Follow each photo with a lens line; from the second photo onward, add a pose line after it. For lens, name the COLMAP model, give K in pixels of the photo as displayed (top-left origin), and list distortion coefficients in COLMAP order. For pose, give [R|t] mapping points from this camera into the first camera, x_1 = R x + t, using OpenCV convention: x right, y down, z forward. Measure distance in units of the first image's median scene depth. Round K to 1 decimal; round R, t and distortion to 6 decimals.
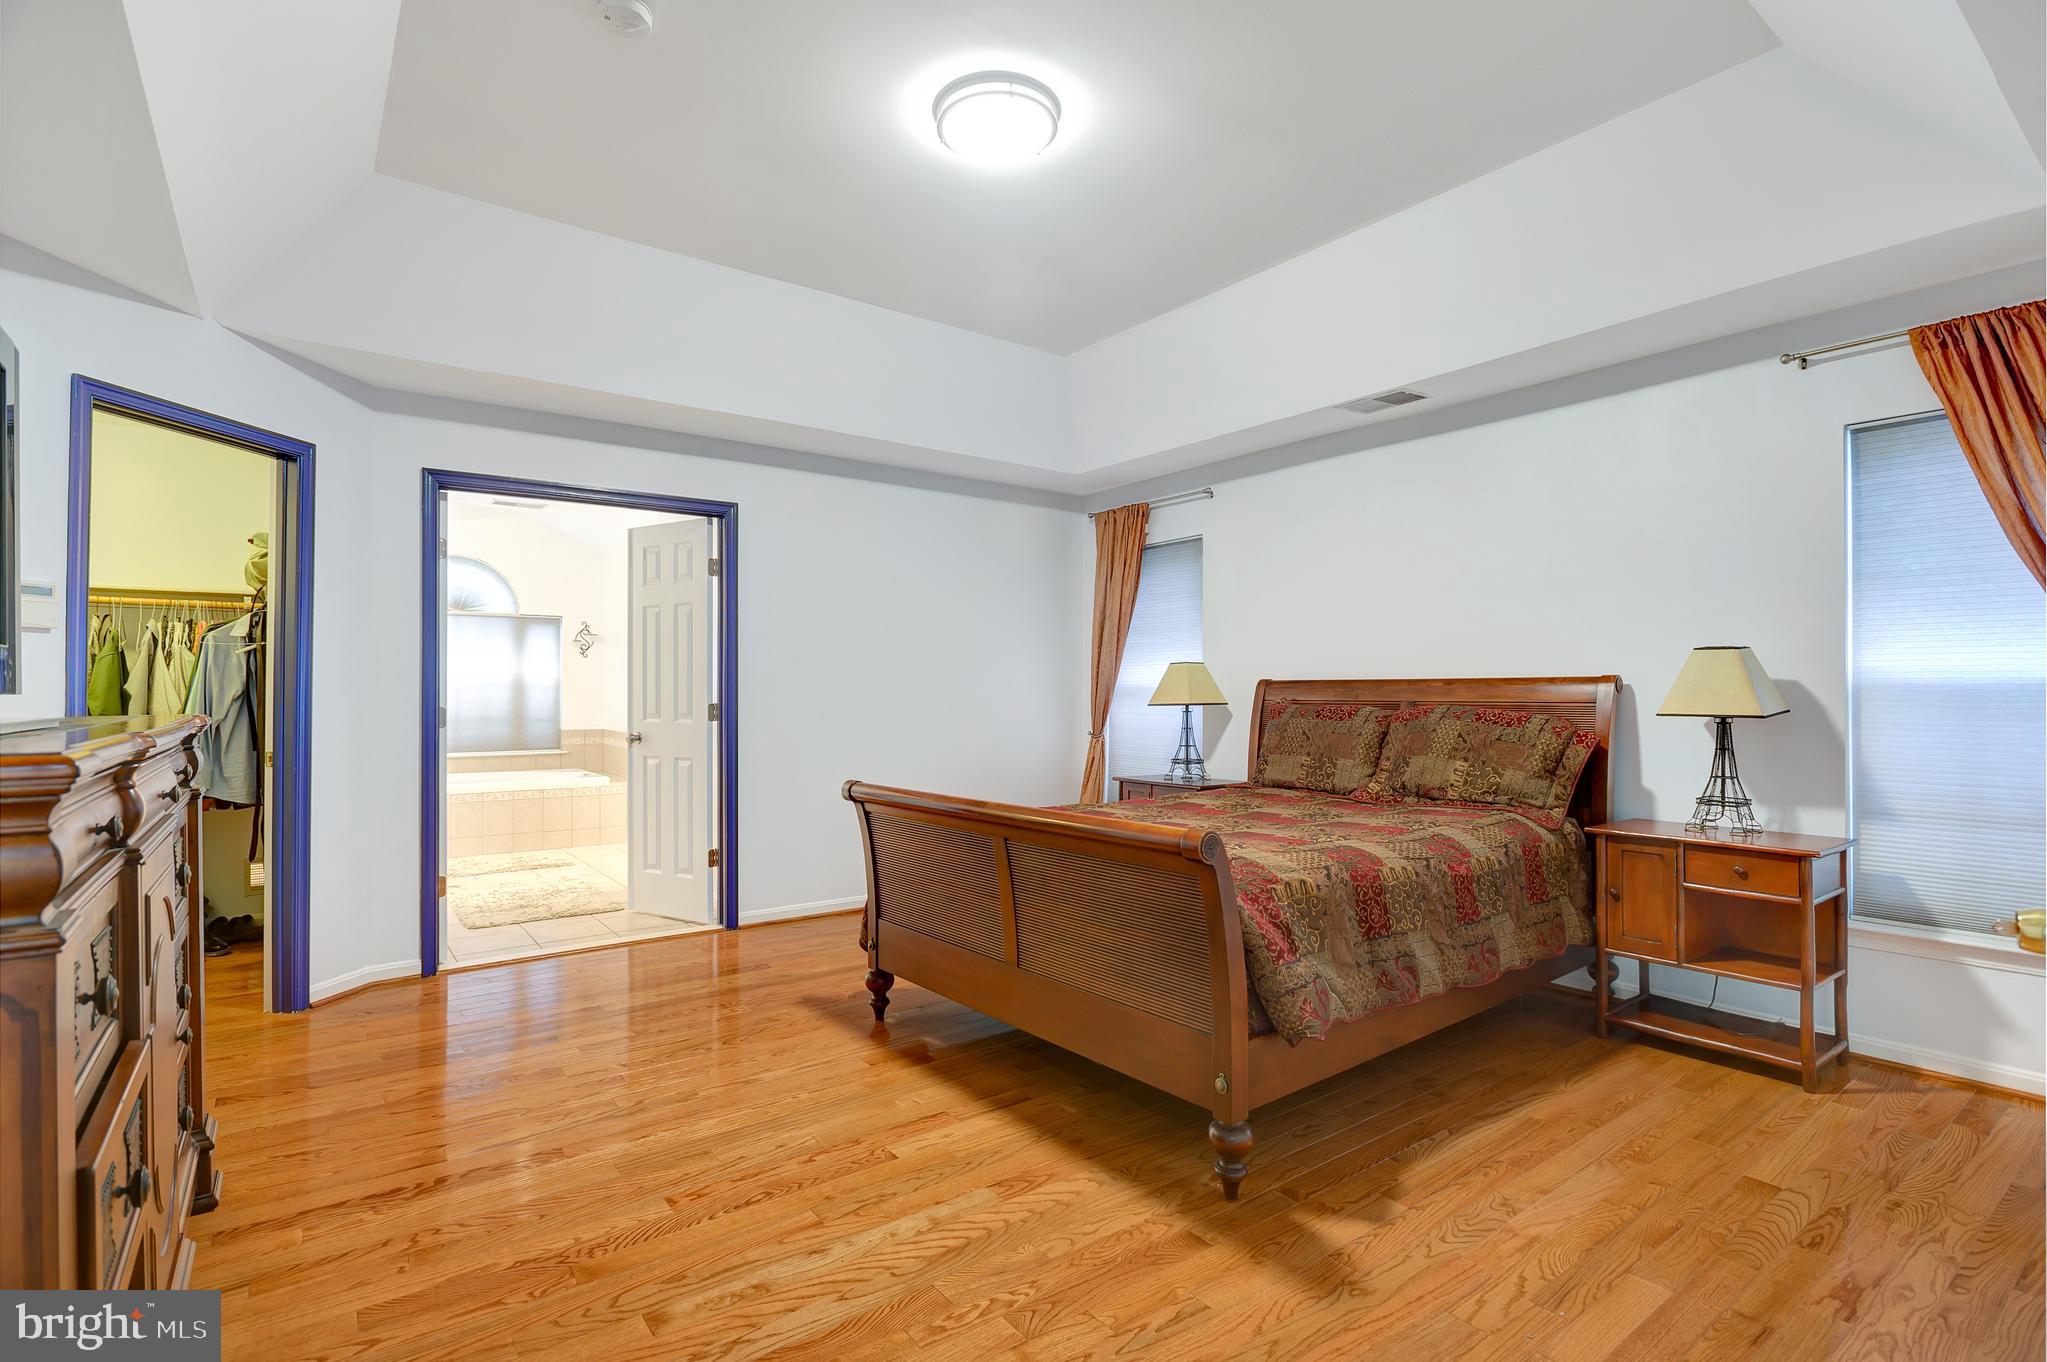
lens RADIAL K [[984.3, 0, 1017.5], [0, 984.3, 679.2], [0, 0, 1]] dist [-0.014329, 0.001159]
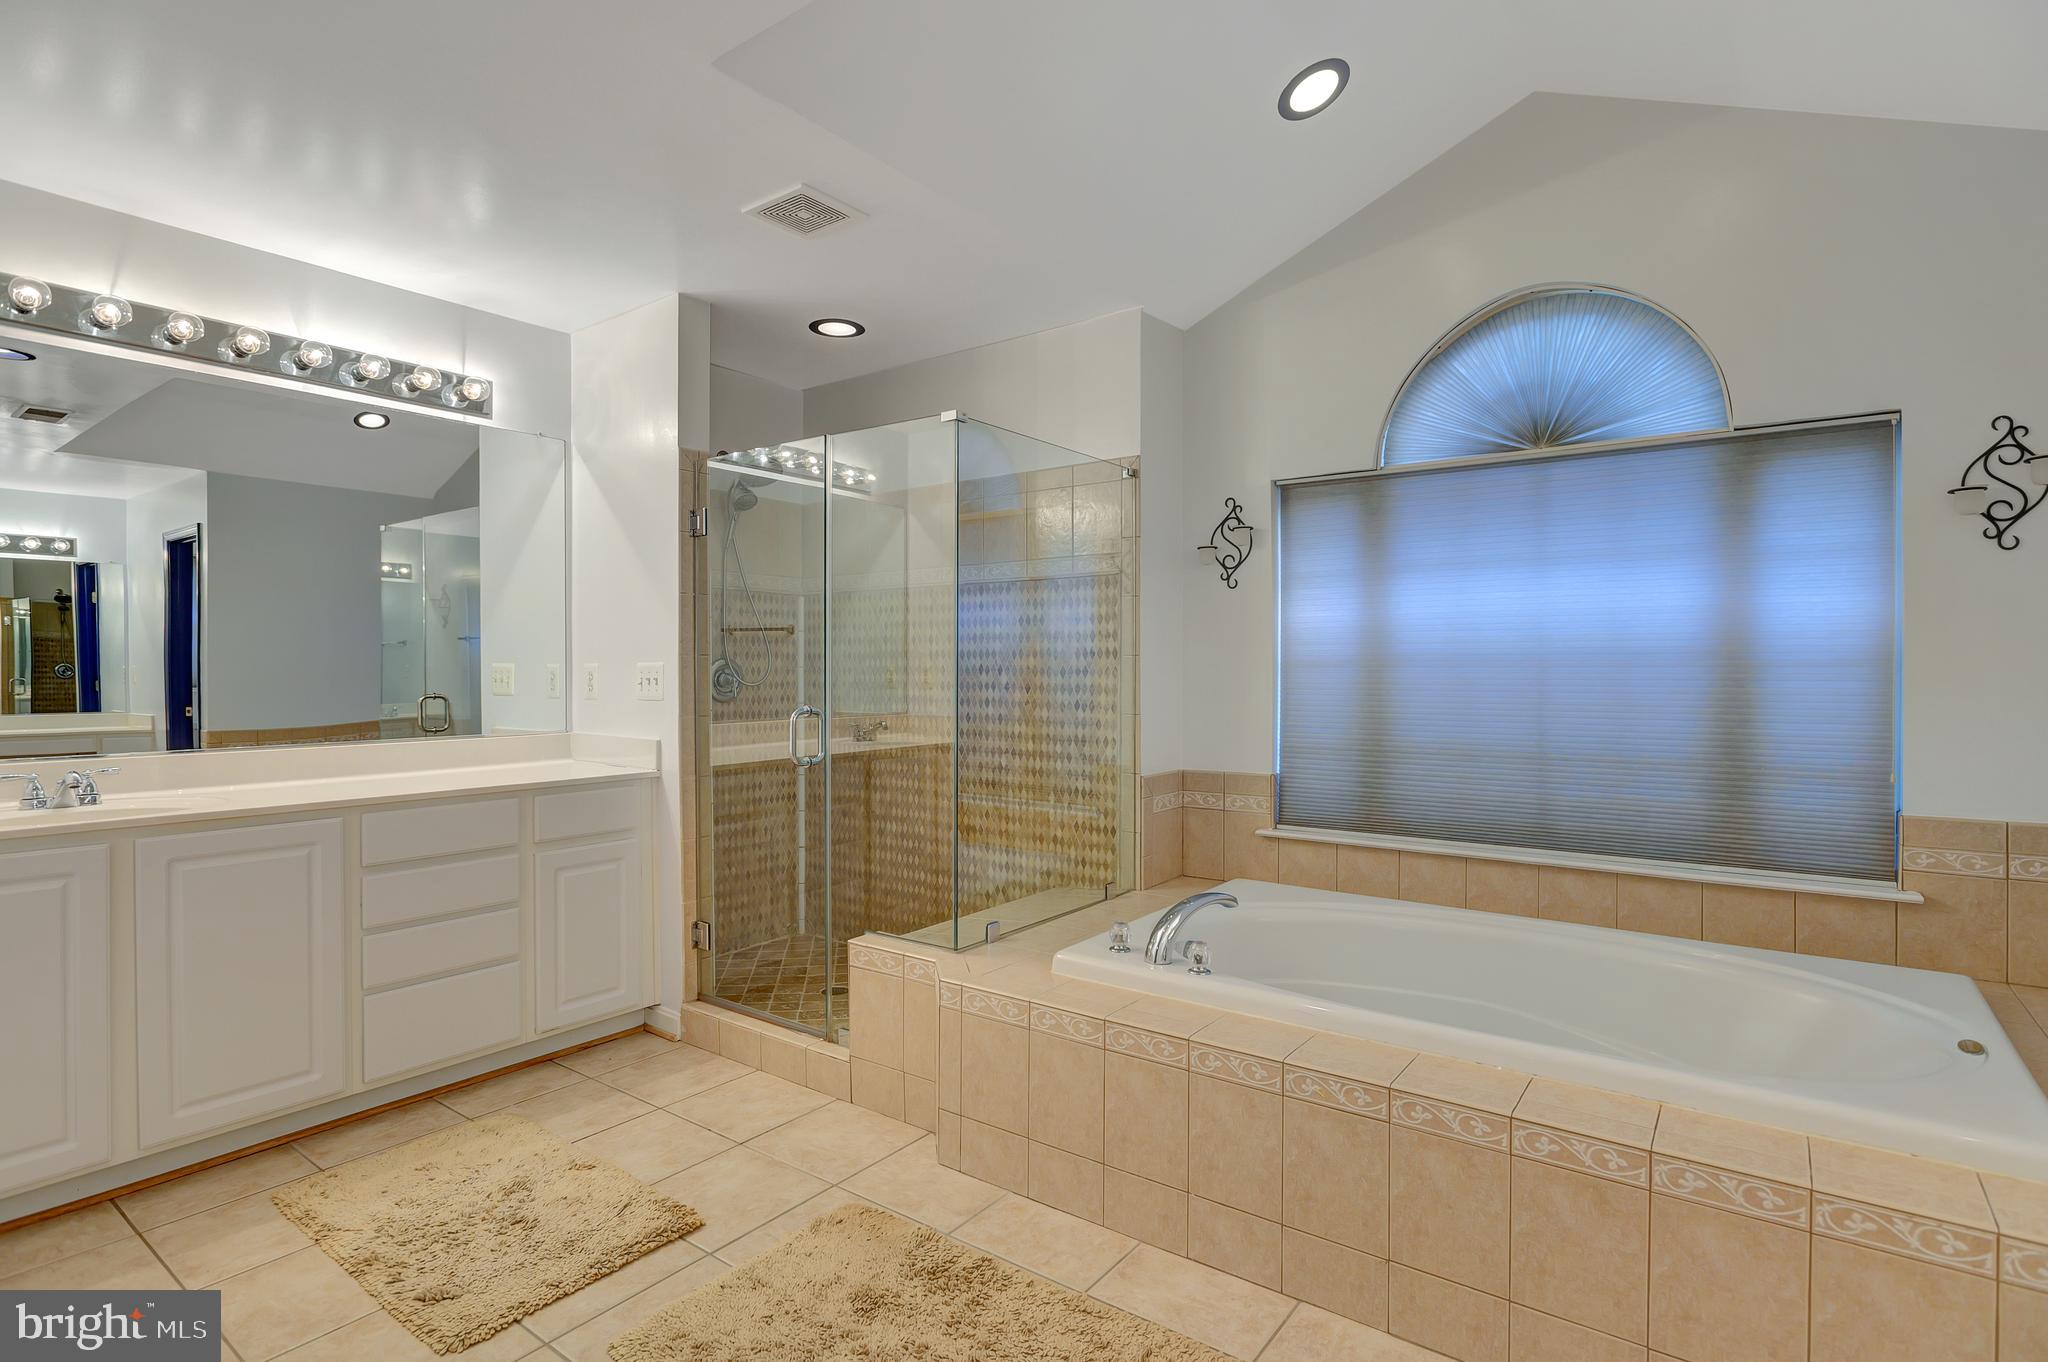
lens RADIAL K [[984.7, 0, 1018.0], [0, 984.7, 679.2], [0, 0, 1]] dist [-0.014329, 0.001159]
pose [[0.286007, 0.007667, -0.958197, -0.269663], [0.010979, 0.999876, 0.011278, 0.006683], [0.958165, -0.013746, 0.285887, 0.677586]]
